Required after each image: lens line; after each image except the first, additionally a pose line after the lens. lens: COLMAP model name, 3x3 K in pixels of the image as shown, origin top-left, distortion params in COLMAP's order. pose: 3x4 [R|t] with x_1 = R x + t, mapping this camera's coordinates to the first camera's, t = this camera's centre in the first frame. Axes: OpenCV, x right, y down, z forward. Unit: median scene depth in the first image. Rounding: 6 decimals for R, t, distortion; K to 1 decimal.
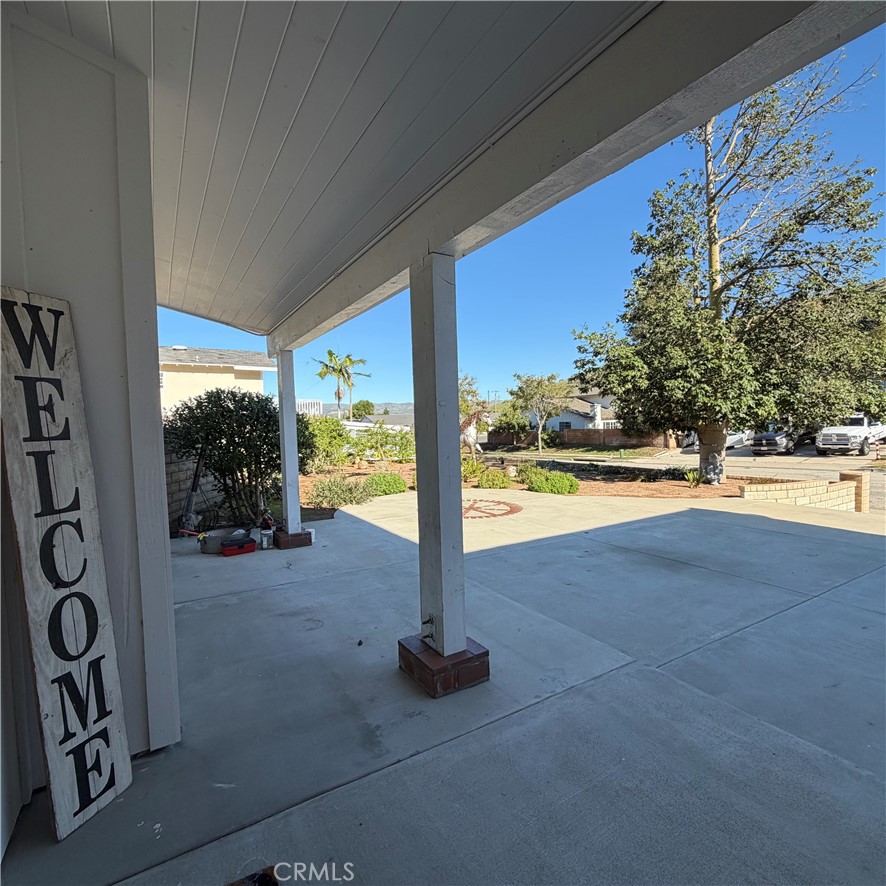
lens RADIAL K [[469.6, 0, 437.7], [0, 469.6, 442.8], [0, 0, 1]] dist [0.000257, -0.000752]
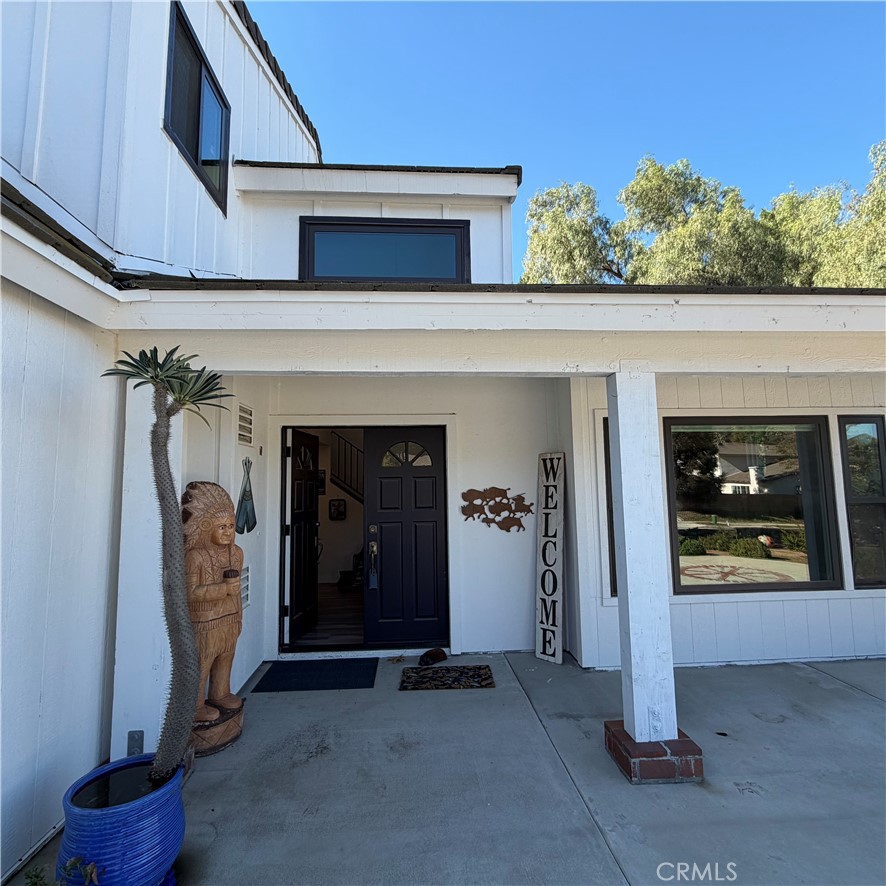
lens RADIAL K [[469.6, 0, 441.7], [0, 469.6, 441.7], [0, 0, 1]] dist [0.000257, -0.000752]
pose [[-0.461975, -0.055632, -0.885147, 1.436489], [-0.008776, 0.998269, -0.058161, -0.177502], [0.886850, -0.019101, -0.461663, 1.333421]]
